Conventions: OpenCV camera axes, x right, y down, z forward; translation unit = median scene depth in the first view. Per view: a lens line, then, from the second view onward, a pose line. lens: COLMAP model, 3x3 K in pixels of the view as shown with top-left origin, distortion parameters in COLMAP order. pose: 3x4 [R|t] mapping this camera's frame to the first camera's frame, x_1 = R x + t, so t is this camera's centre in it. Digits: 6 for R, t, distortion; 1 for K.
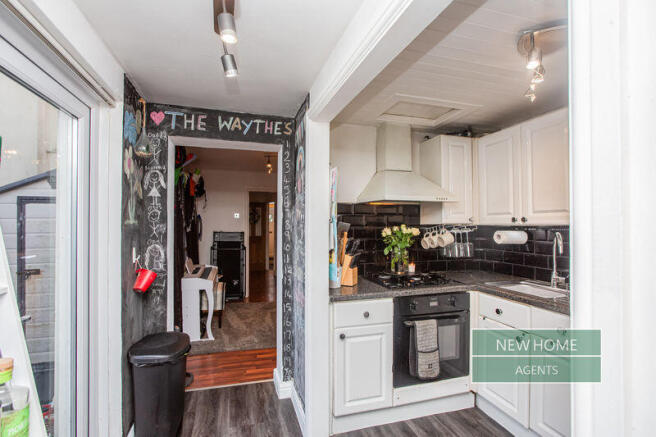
lens RADIAL K [[338.3, 0, 328.7], [0, 338.3, 222.8], [0, 0, 1]] dist [-0.006571, 0.001454]
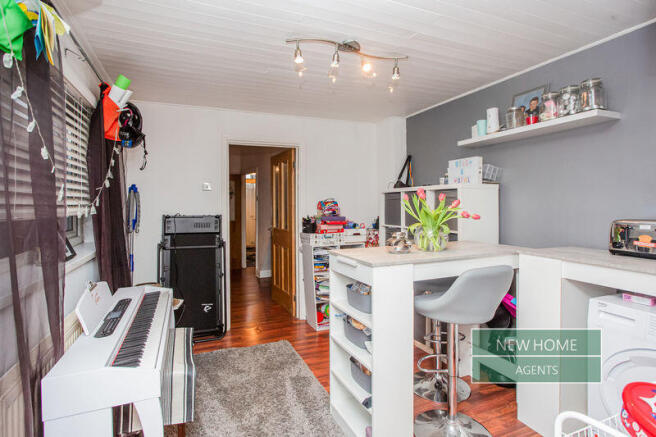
lens RADIAL K [[338.3, 0, 332.2], [0, 338.3, 211.8], [0, 0, 1]] dist [-0.006571, 0.001454]
pose [[0.991435, -0.012343, 0.130018, -0.156654], [0.009908, 0.999763, 0.019360, 0.014452], [-0.130226, -0.017906, 0.991323, 0.472517]]
